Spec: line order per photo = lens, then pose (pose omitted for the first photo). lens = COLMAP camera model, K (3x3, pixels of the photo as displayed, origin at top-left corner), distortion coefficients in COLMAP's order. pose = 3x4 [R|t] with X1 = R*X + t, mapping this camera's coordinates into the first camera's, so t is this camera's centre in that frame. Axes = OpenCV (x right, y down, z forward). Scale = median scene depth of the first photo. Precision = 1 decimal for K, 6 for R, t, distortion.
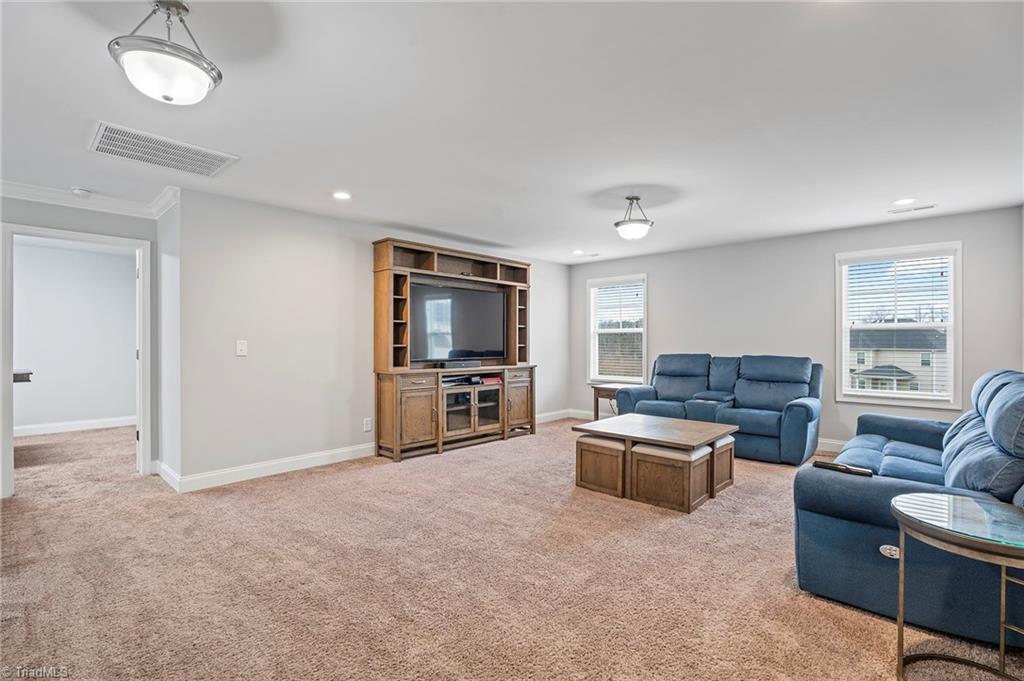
lens RADIAL K [[463.6, 0, 505.4], [0, 463.6, 342.5], [0, 0, 1]] dist [-0.012475, 0.001047]
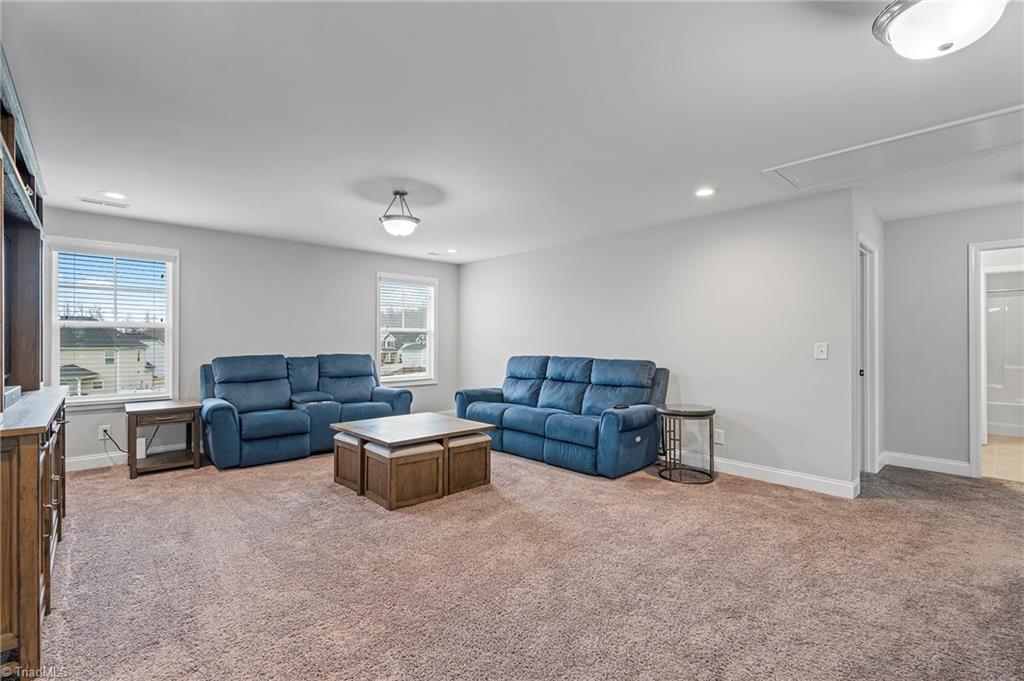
lens RADIAL K [[463.6, 0, 511.9], [0, 463.6, 340.8], [0, 0, 1]] dist [-0.012475, 0.001047]
pose [[0.071692, -0.001124, 0.997426, -0.977293], [0.000271, 0.999999, 0.001107, -0.008397], [-0.997427, 0.000191, 0.071692, 1.020937]]
